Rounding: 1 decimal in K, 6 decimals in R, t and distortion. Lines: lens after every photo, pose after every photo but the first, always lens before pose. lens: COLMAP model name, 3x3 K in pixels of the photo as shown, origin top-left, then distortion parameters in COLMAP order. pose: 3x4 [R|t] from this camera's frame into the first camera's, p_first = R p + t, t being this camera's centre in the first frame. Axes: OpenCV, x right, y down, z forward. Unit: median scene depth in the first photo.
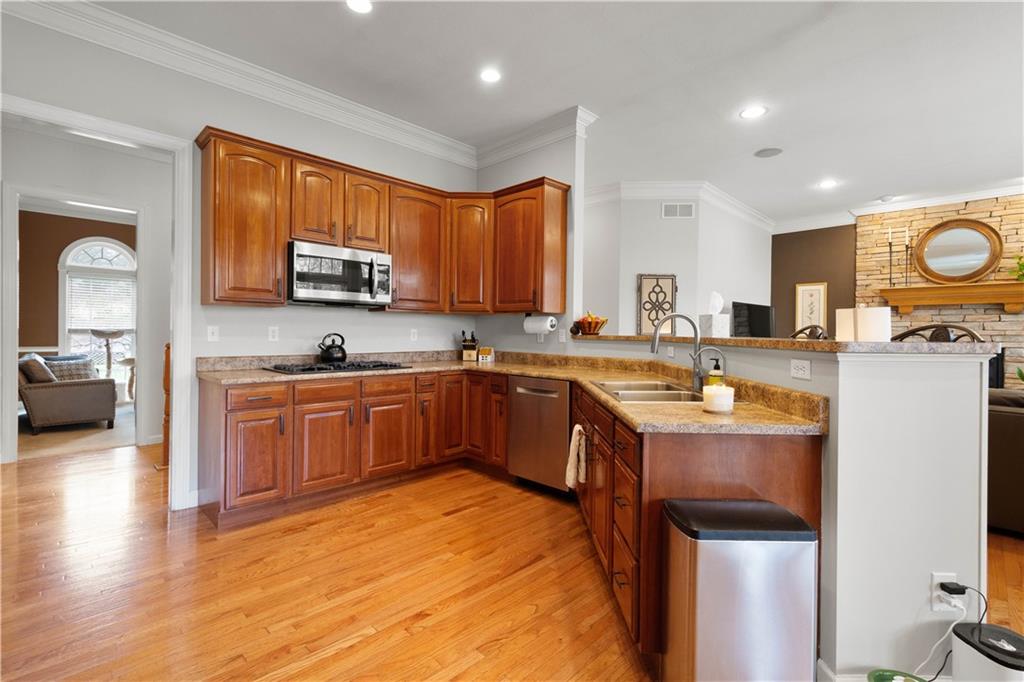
lens RADIAL K [[462.6, 0, 521.1], [0, 462.6, 338.3], [0, 0, 1]] dist [0.010276, -0.002561]
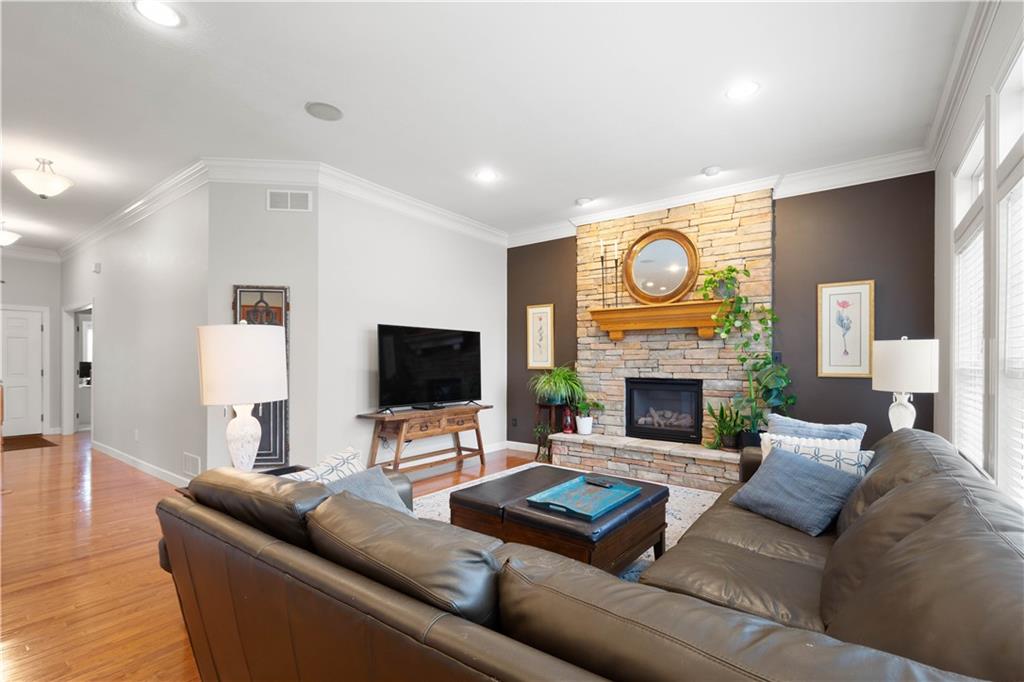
lens RADIAL K [[462.6, 0, 528.7], [0, 462.6, 365.4], [0, 0, 1]] dist [0.010276, -0.002561]
pose [[0.988774, -0.009493, 0.149120, 0.607972], [0.010774, 0.999912, -0.007787, -0.002327], [-0.149033, 0.009306, 0.988788, 0.212075]]
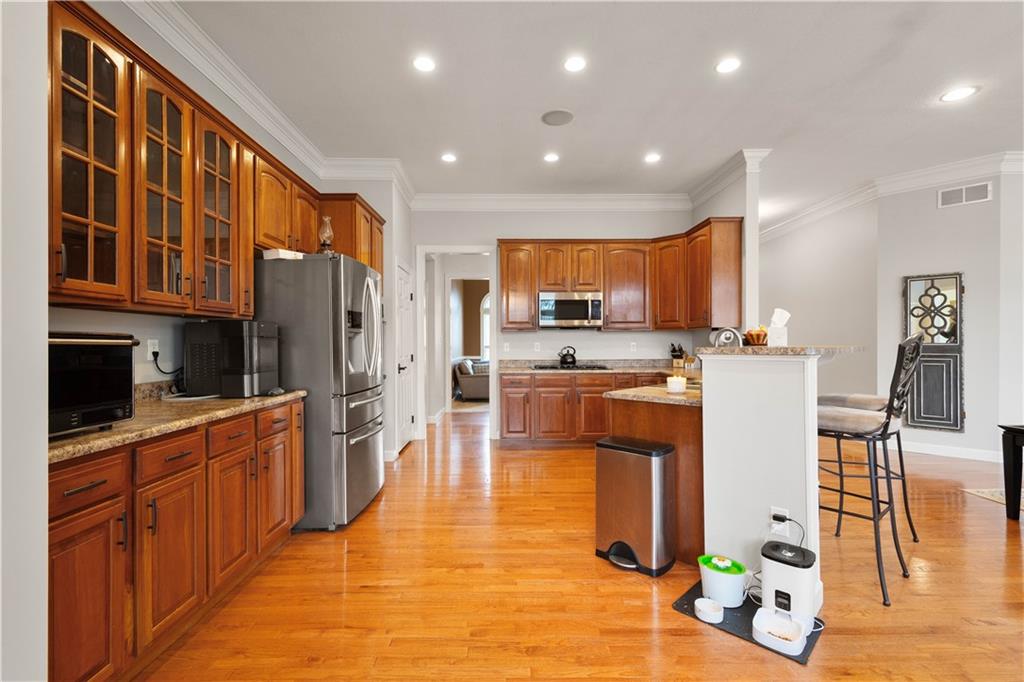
lens RADIAL K [[462.6, 0, 514.7], [0, 462.6, 345.4], [0, 0, 1]] dist [0.010276, -0.002561]
pose [[0.719902, -0.009280, -0.694014, 0.338363], [0.000669, 0.999919, -0.012676, 0.003556], [0.694076, 0.008661, 0.719850, -0.157230]]
